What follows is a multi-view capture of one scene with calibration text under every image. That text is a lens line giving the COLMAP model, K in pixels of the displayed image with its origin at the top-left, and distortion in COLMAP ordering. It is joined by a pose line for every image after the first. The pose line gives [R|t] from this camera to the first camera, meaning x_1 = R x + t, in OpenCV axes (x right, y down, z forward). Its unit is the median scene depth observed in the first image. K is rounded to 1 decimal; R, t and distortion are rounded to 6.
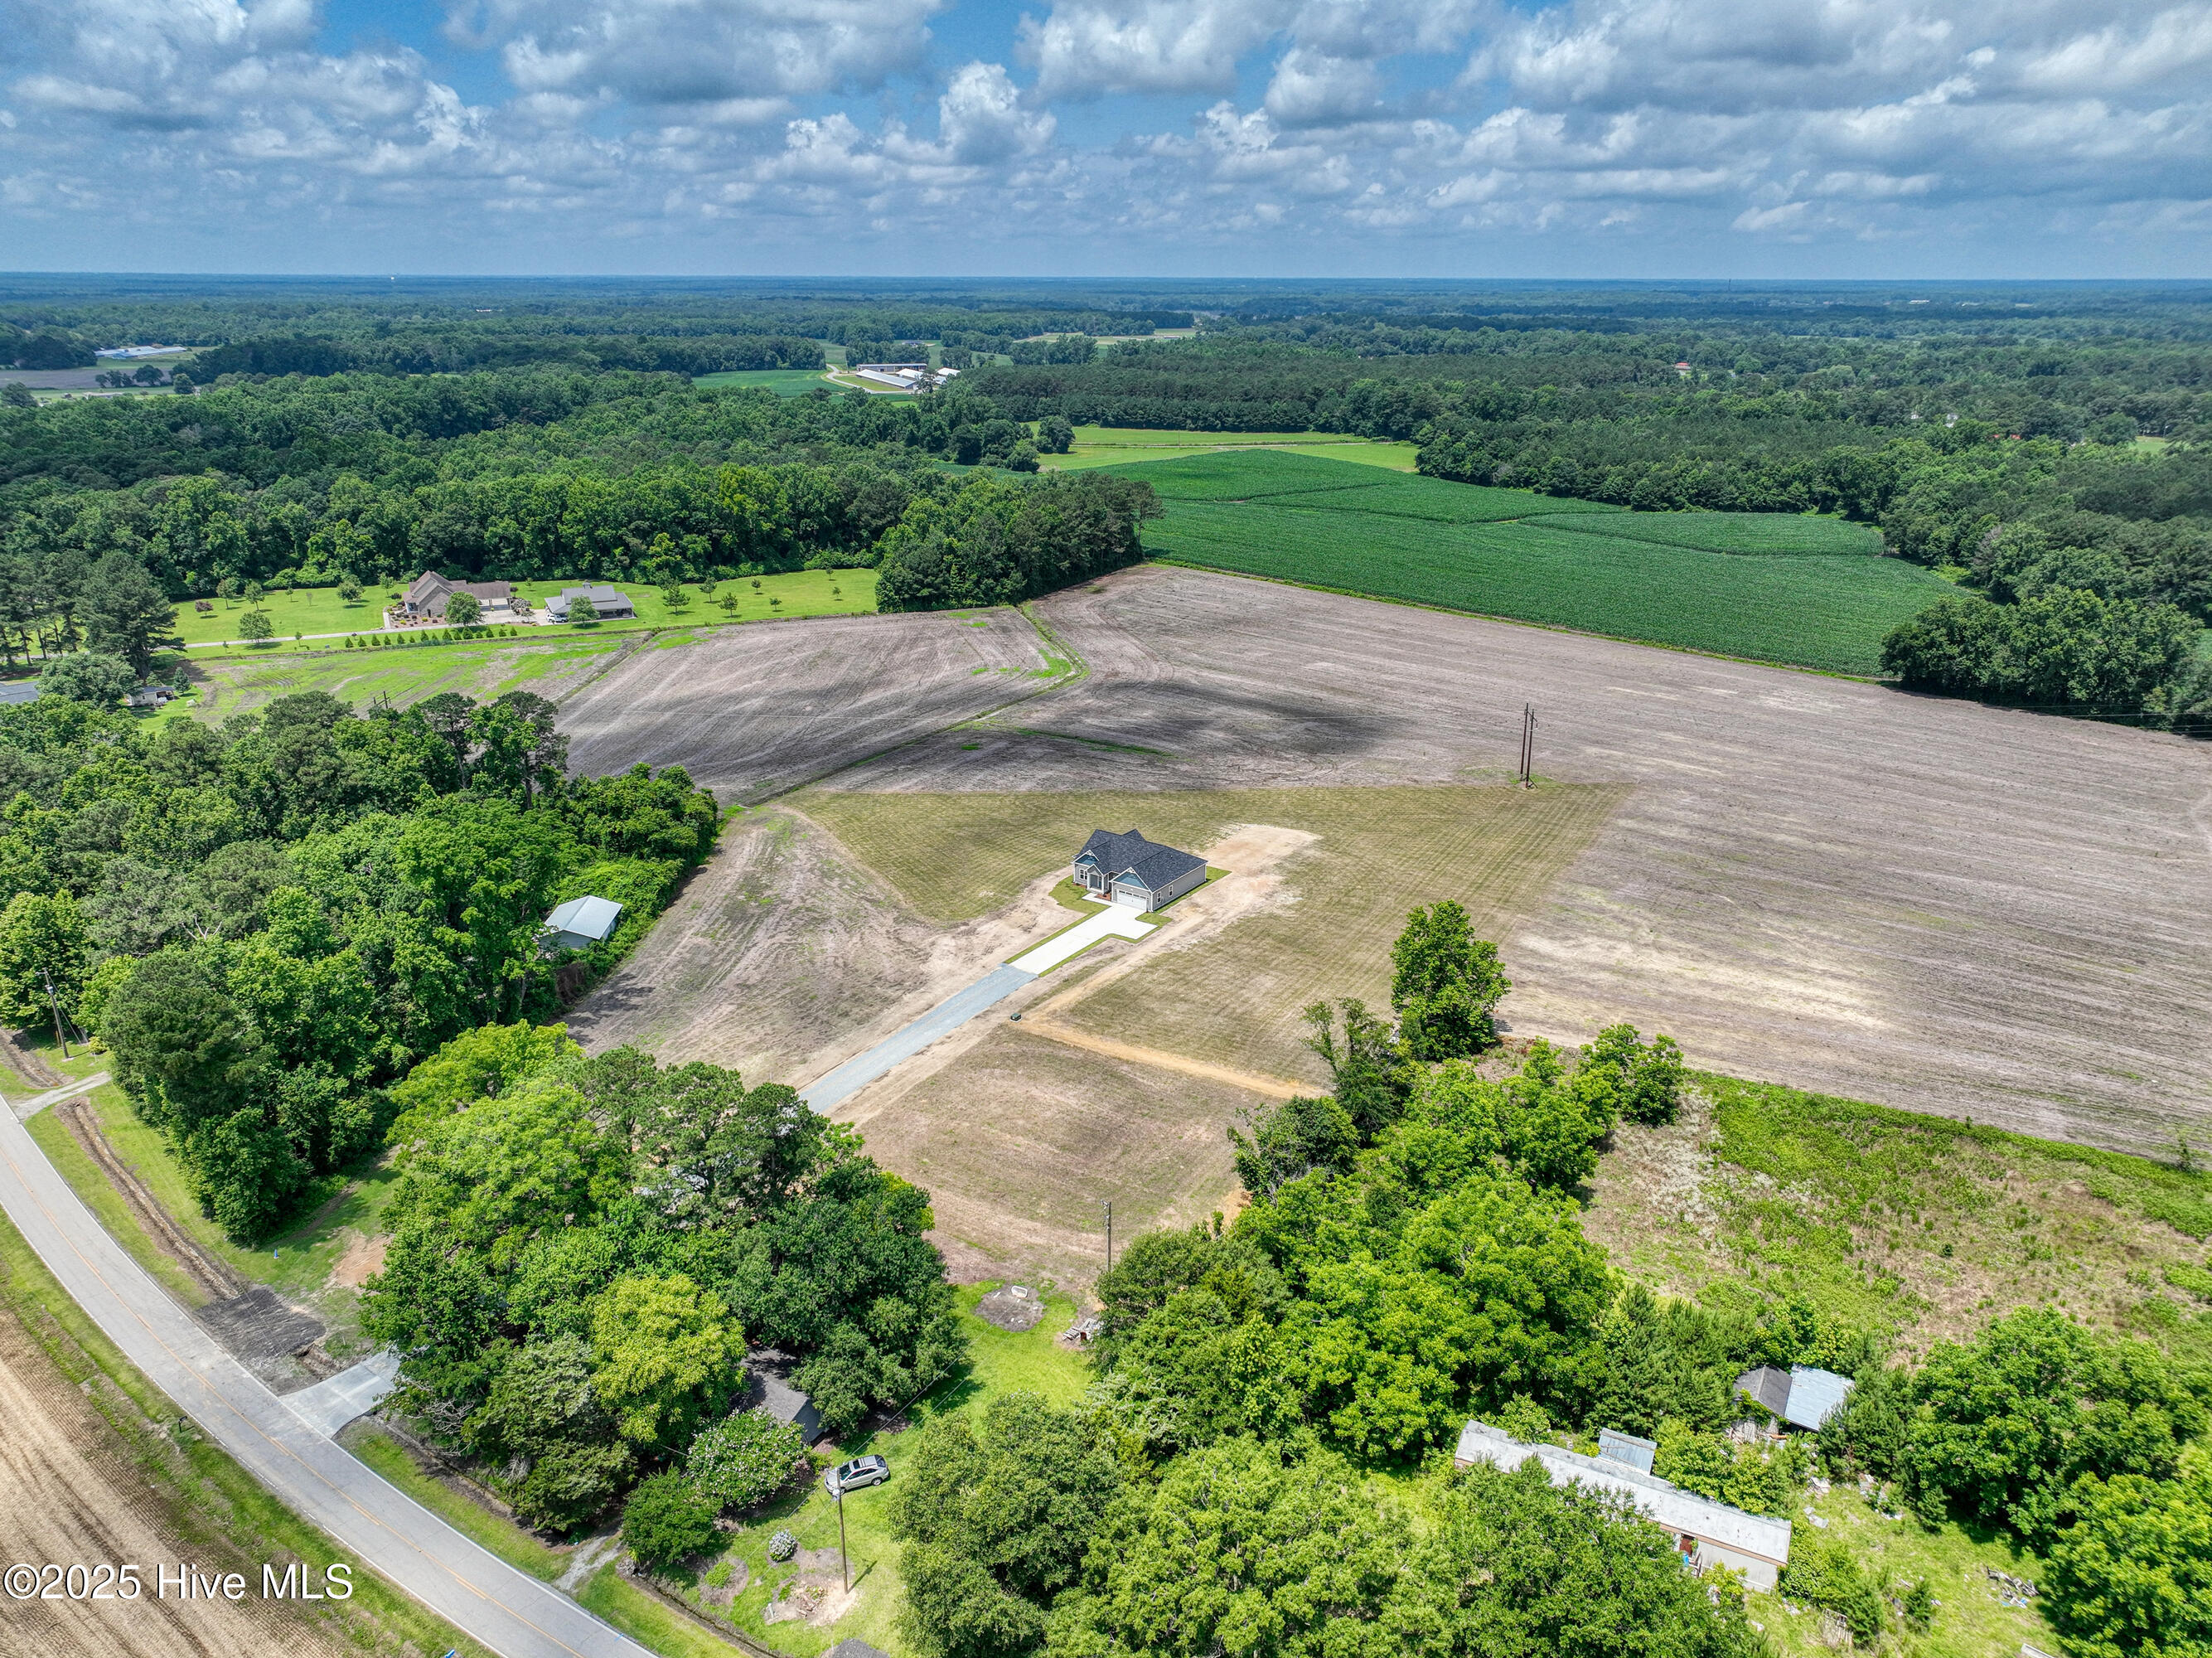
lens RADIAL K [[1558.6, 0, 1112.2], [0, 1558.6, 843.8], [0, 0, 1]] dist [0.003354, 0.014335]
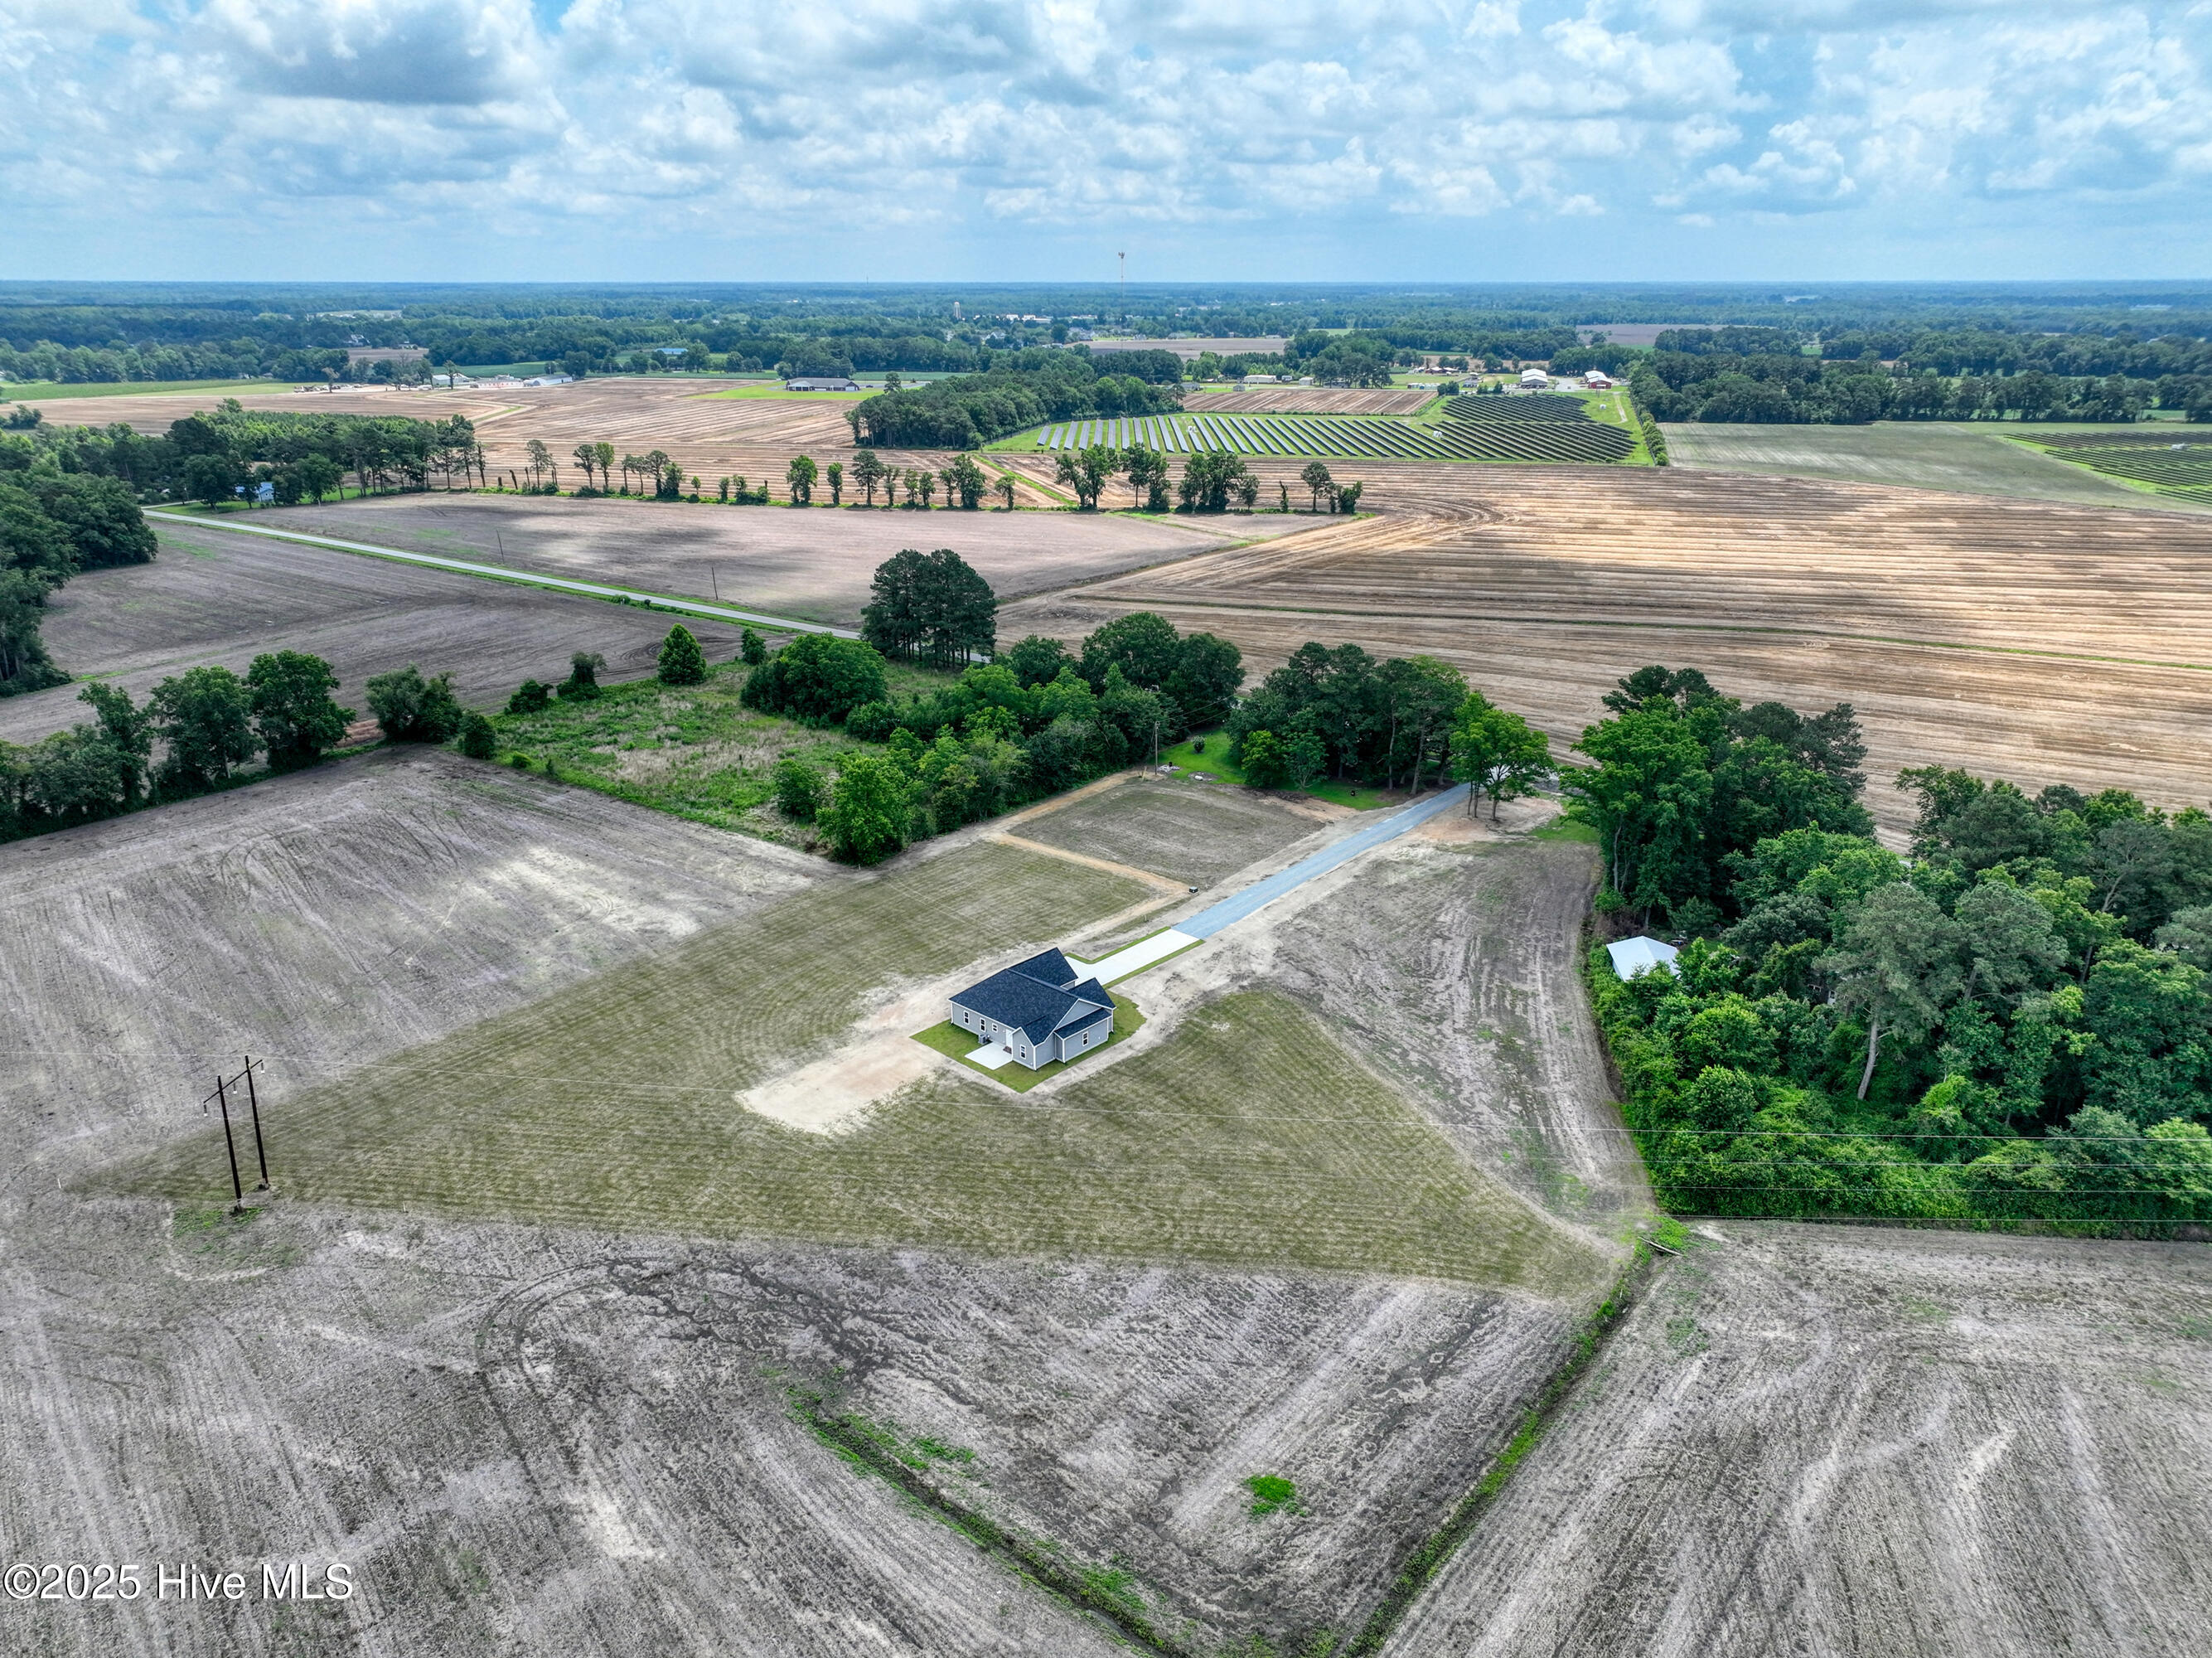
lens RADIAL K [[1558.6, 0, 1102.1], [0, 1558.6, 833.1], [0, 0, 1]] dist [0.003354, 0.014335]
pose [[-0.990486, -0.048329, 0.128852, -0.100187], [0.045456, 0.768862, 0.637797, -0.482377], [-0.129893, 0.637586, -0.759350, 1.310730]]
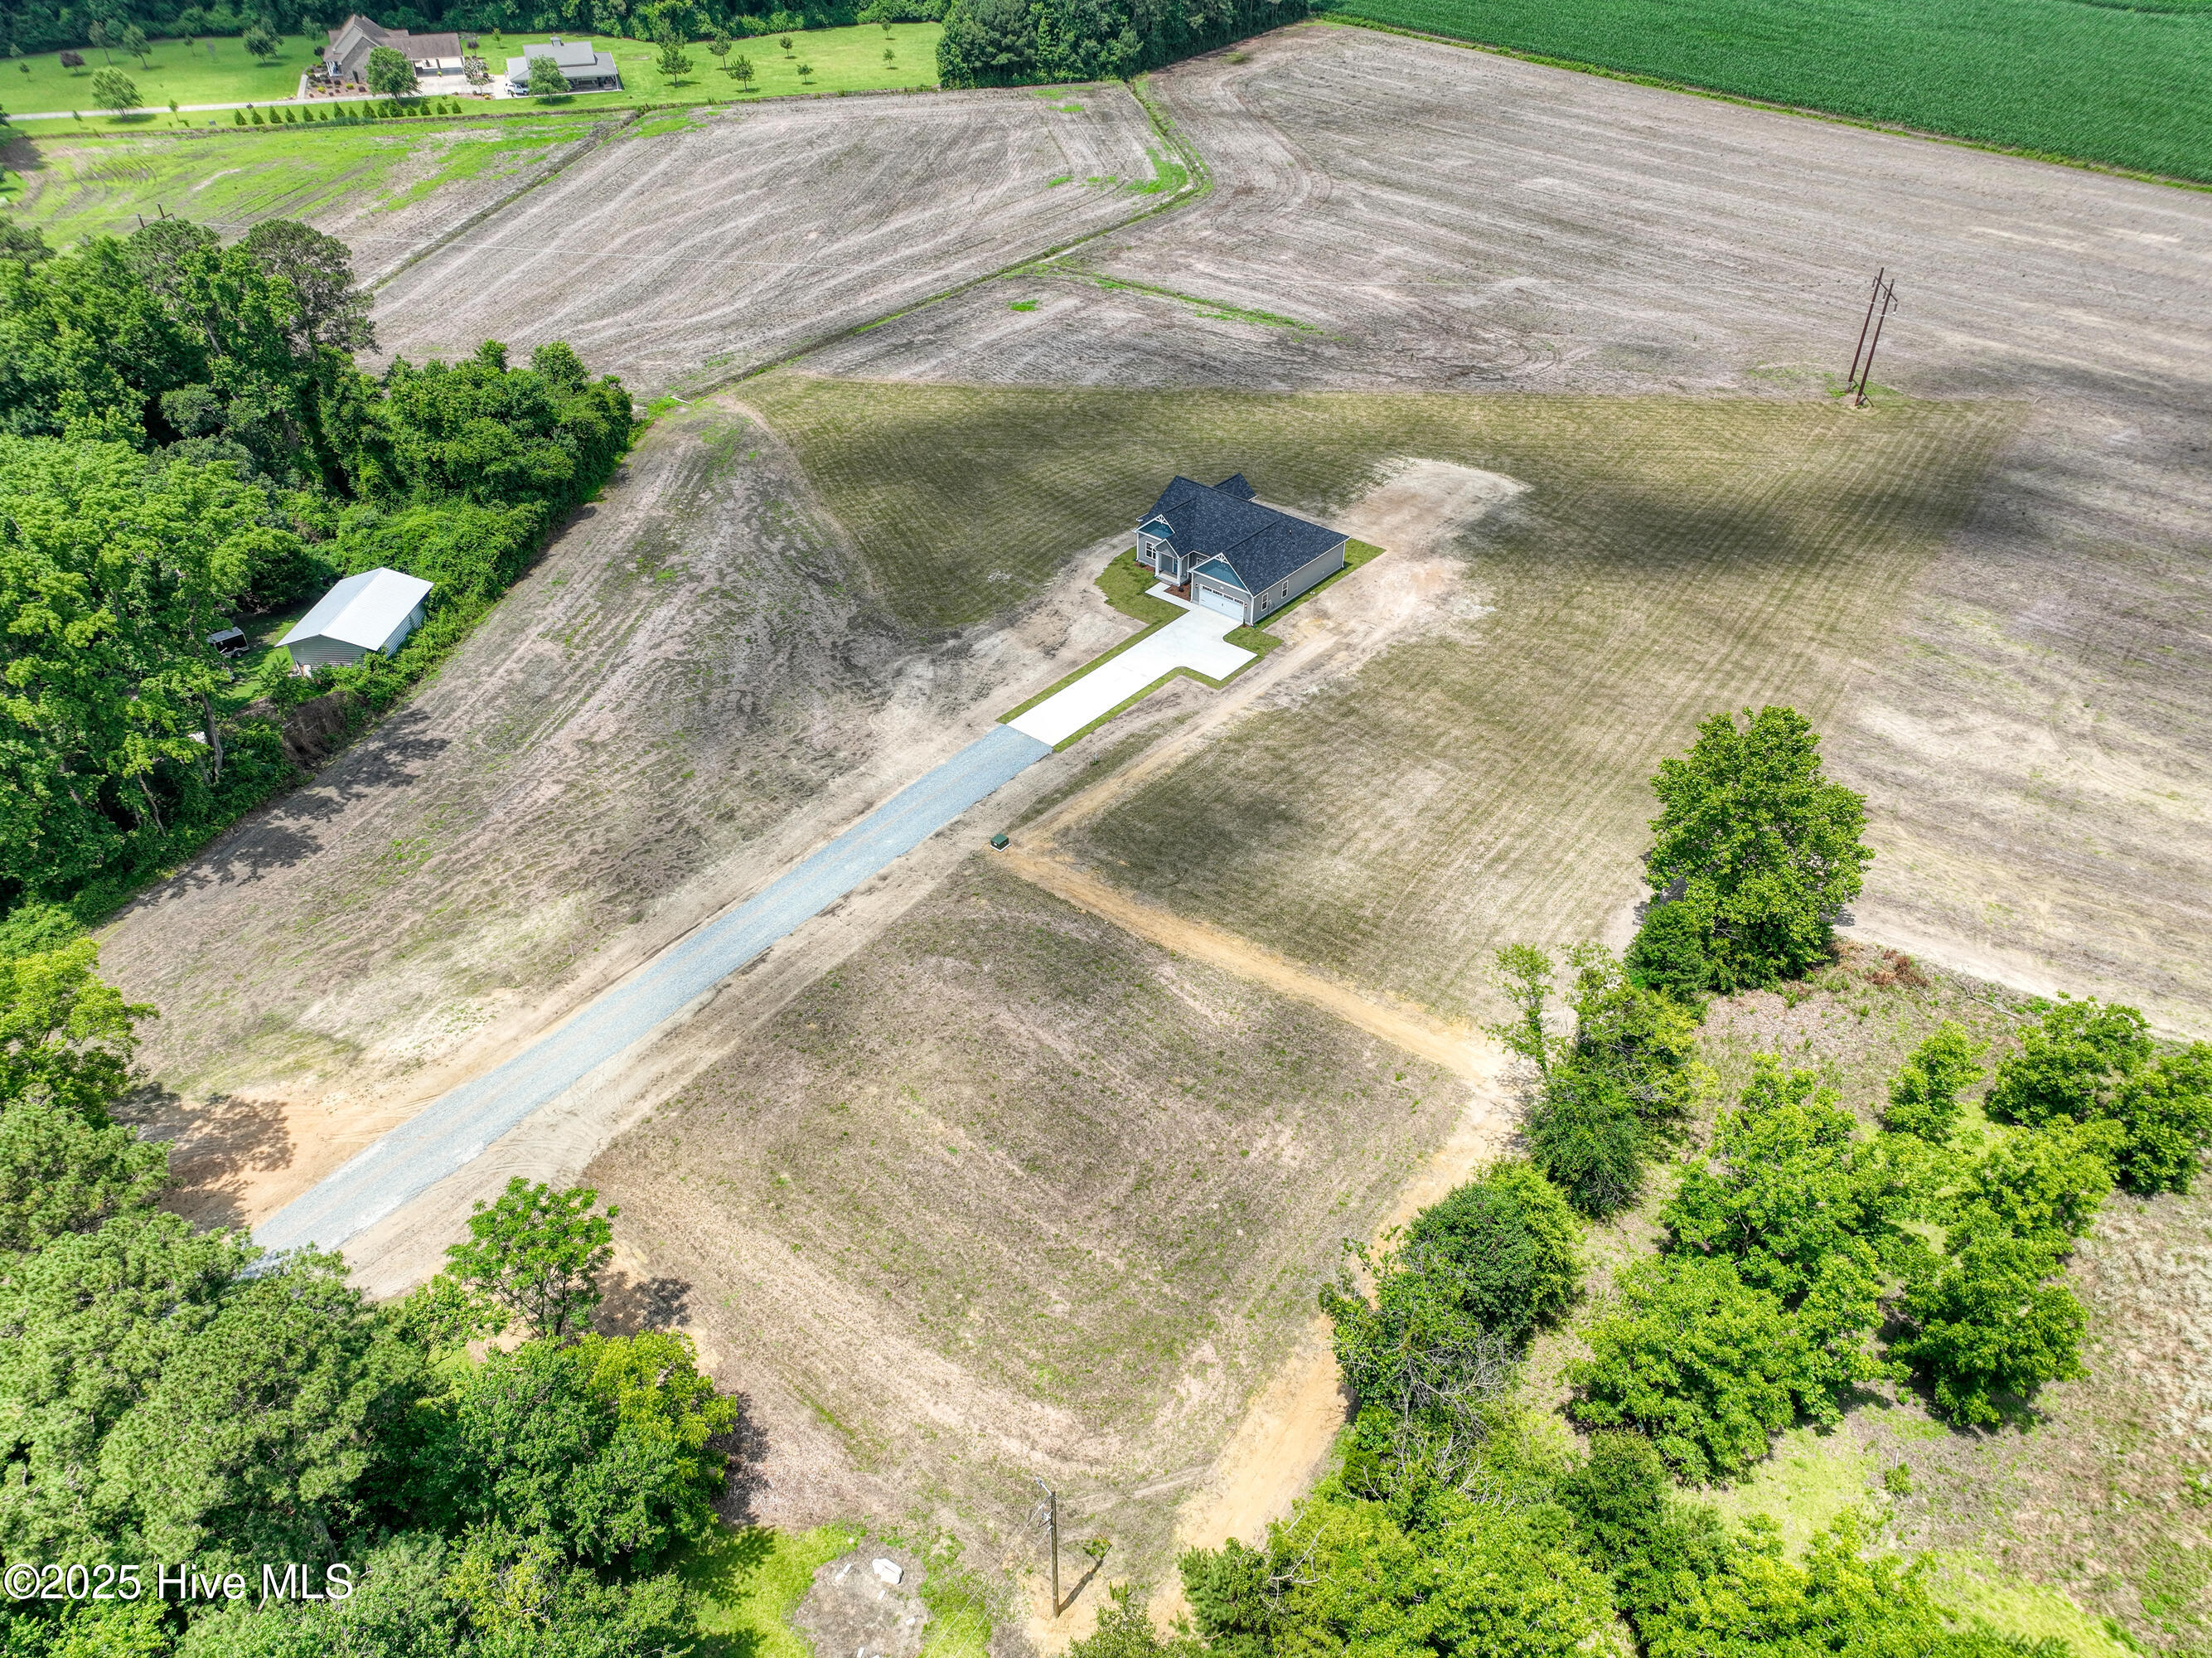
lens RADIAL K [[1558.6, 0, 1112.4], [0, 1558.6, 831.7], [0, 0, 1]] dist [0.003354, 0.014335]
pose [[0.994837, 0.057263, -0.083782, 0.021841], [-0.030013, 0.954676, 0.296131, -0.049851], [0.096942, -0.292087, 0.951466, 0.298052]]
